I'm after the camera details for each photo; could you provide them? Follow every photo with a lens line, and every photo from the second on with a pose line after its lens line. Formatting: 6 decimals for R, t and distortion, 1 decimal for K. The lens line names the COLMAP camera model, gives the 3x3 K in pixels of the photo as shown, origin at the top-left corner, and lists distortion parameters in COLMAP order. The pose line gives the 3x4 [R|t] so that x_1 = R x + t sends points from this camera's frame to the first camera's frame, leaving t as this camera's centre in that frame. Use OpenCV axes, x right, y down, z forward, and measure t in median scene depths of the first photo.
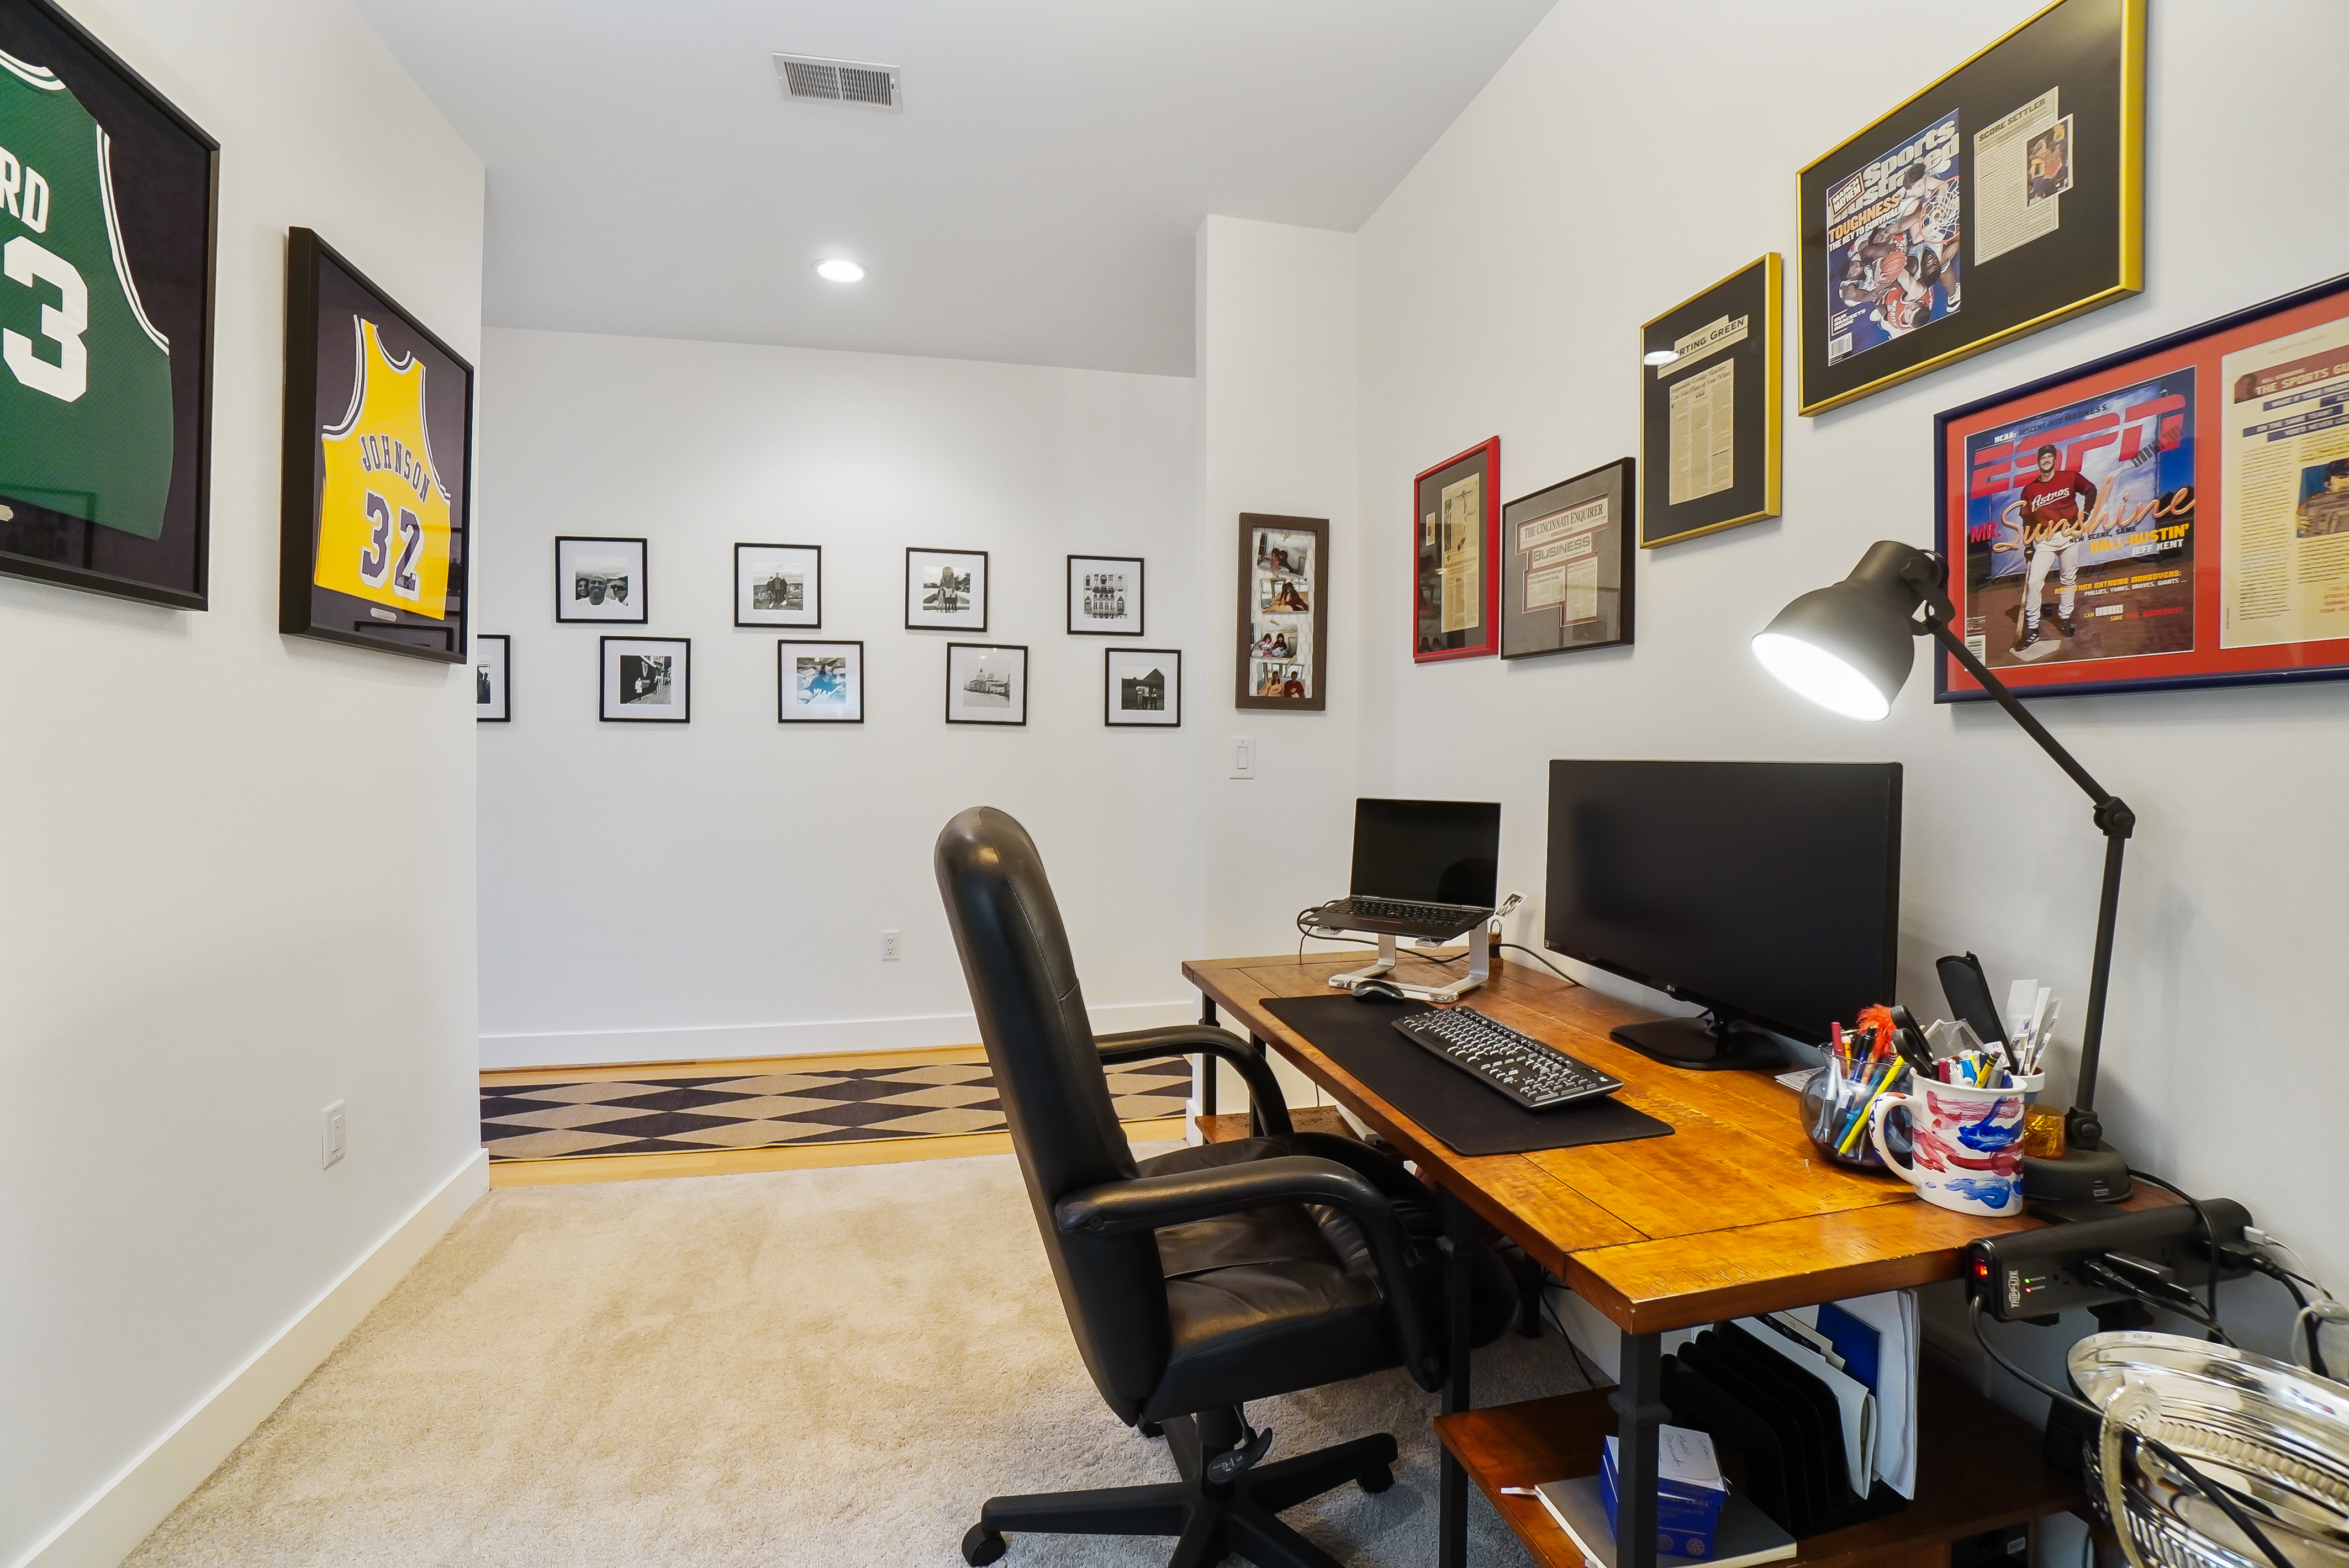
lens RADIAL K [[1037.7, 0, 1174.5], [0, 1037.7, 784.0], [0, 0, 1]] dist [-0.057460, 0.012379]
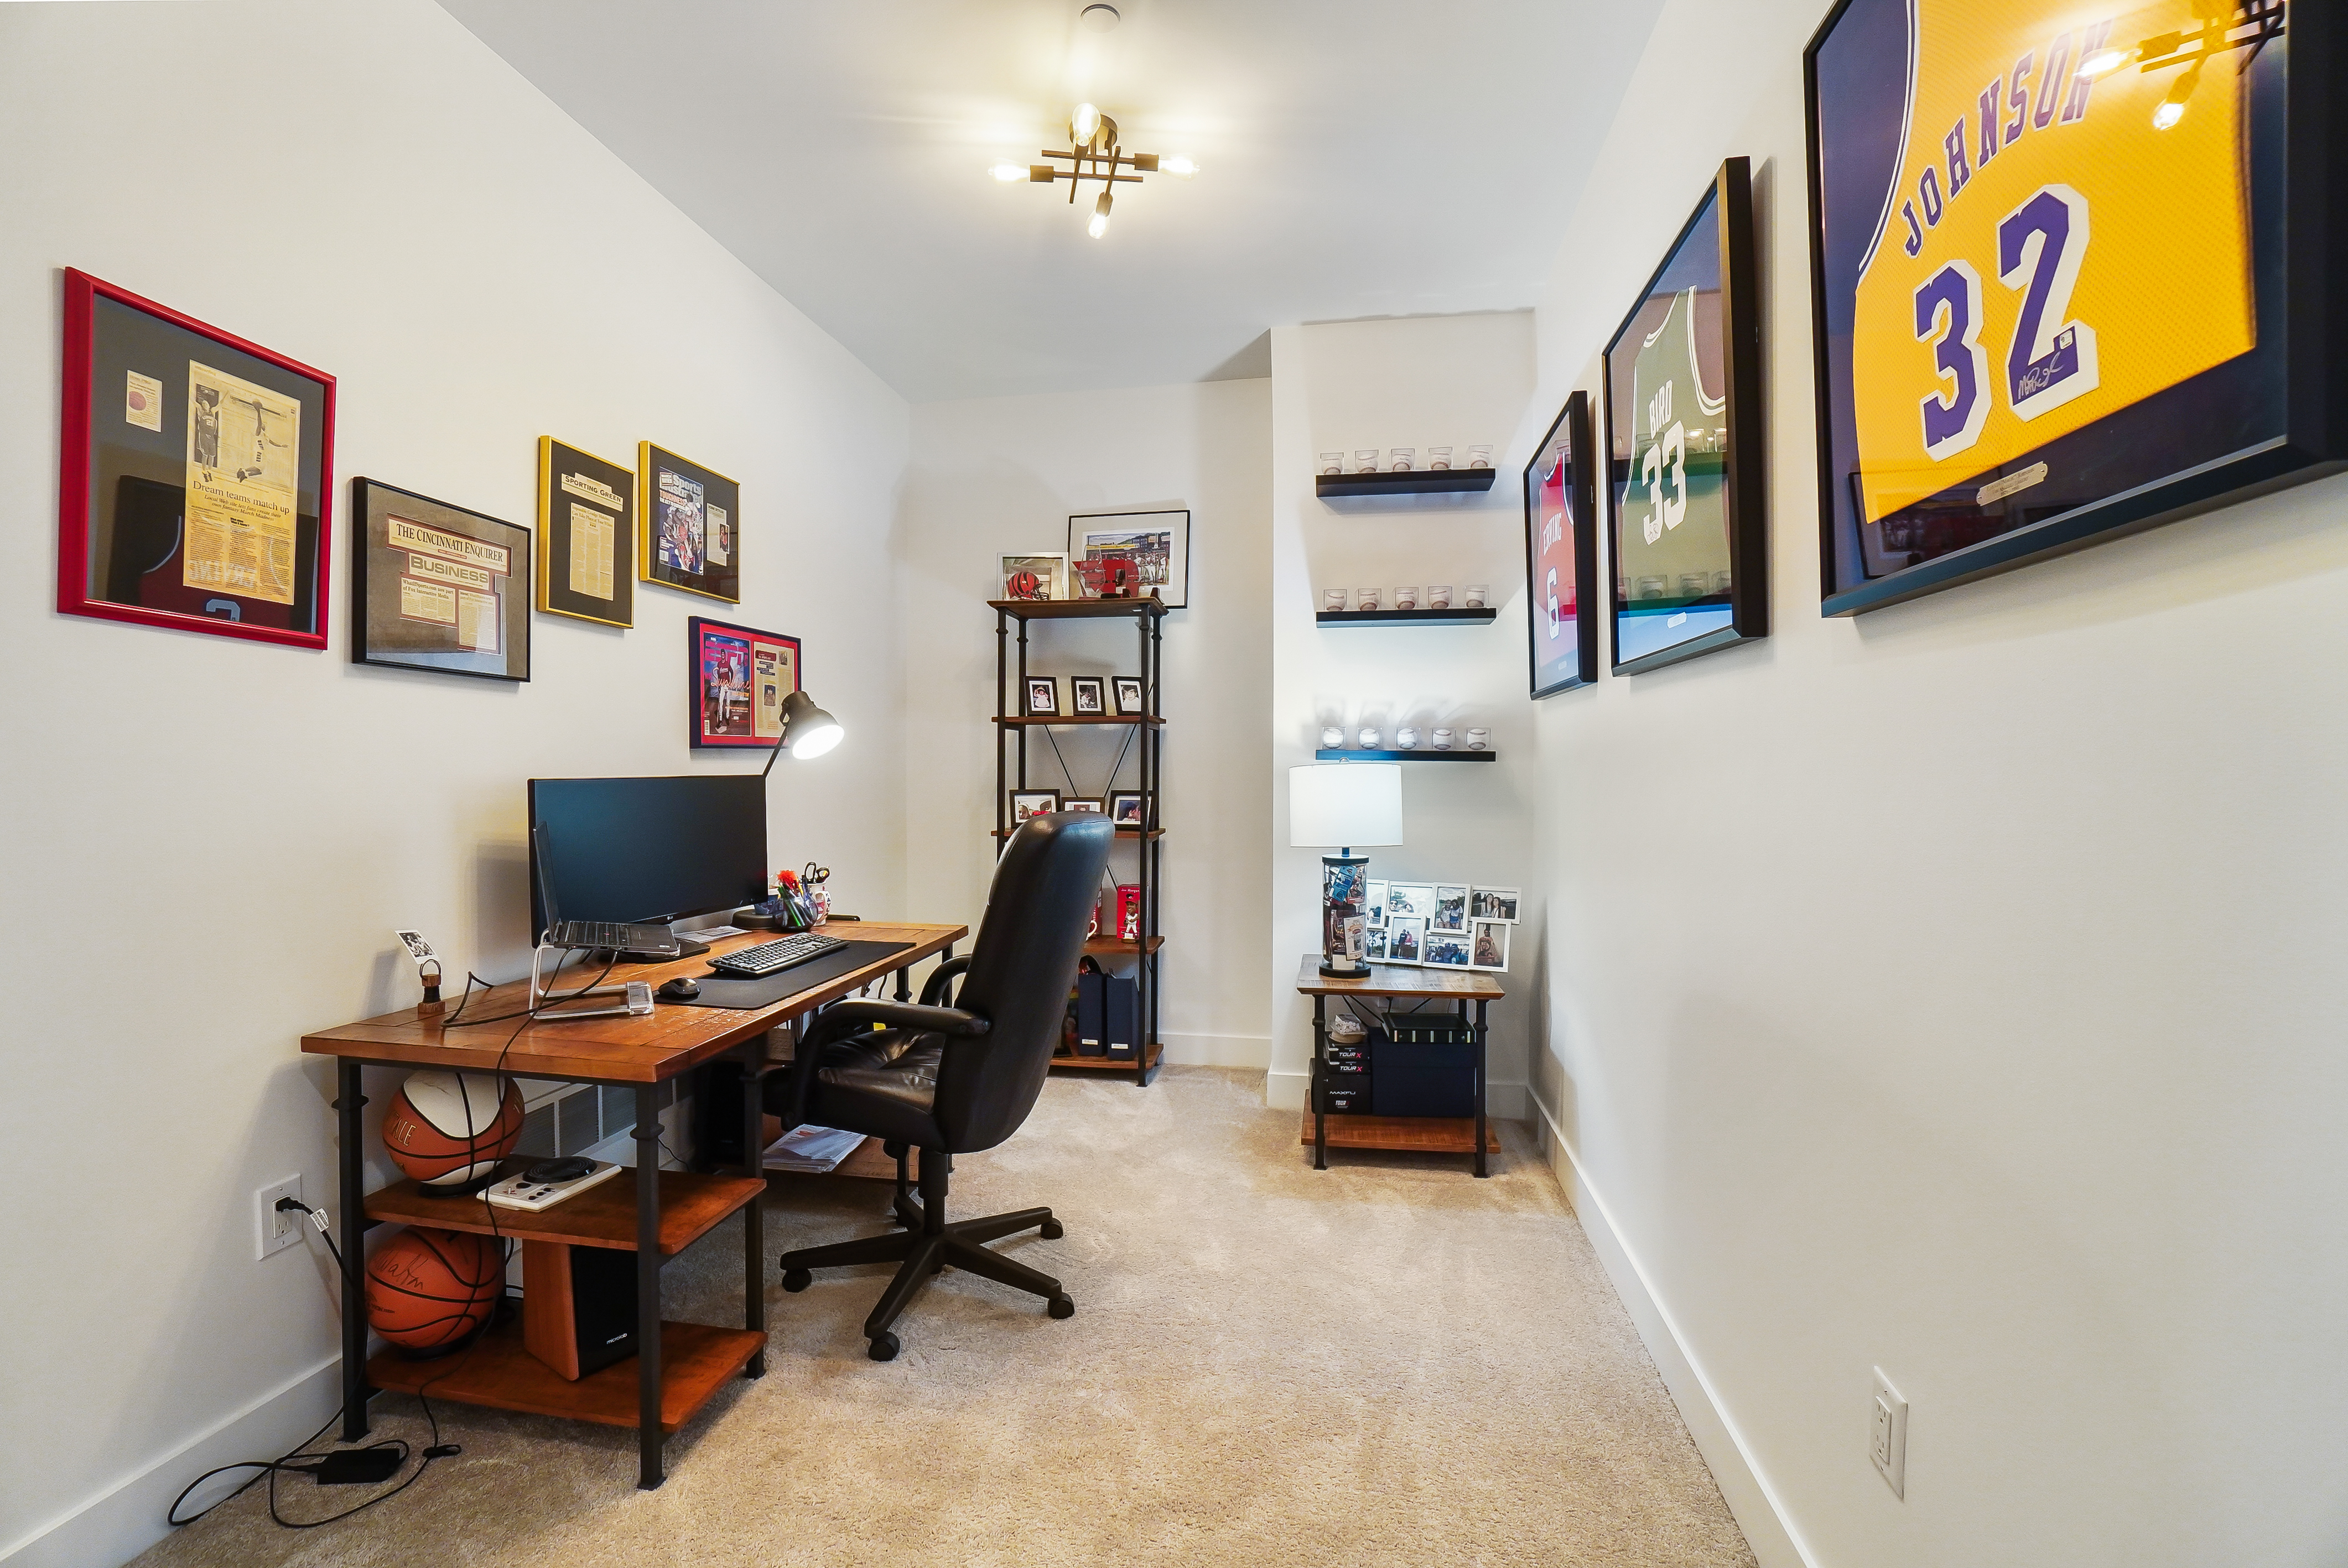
lens RADIAL K [[1037.1, 0, 1174.0], [0, 1037.1, 784.0], [0, 0, 1]] dist [-0.057460, 0.012379]
pose [[-0.923341, -0.011856, 0.383798, -1.052309], [0.006861, 0.998854, 0.047362, -0.100248], [-0.383920, 0.046364, -0.922202, 2.644642]]
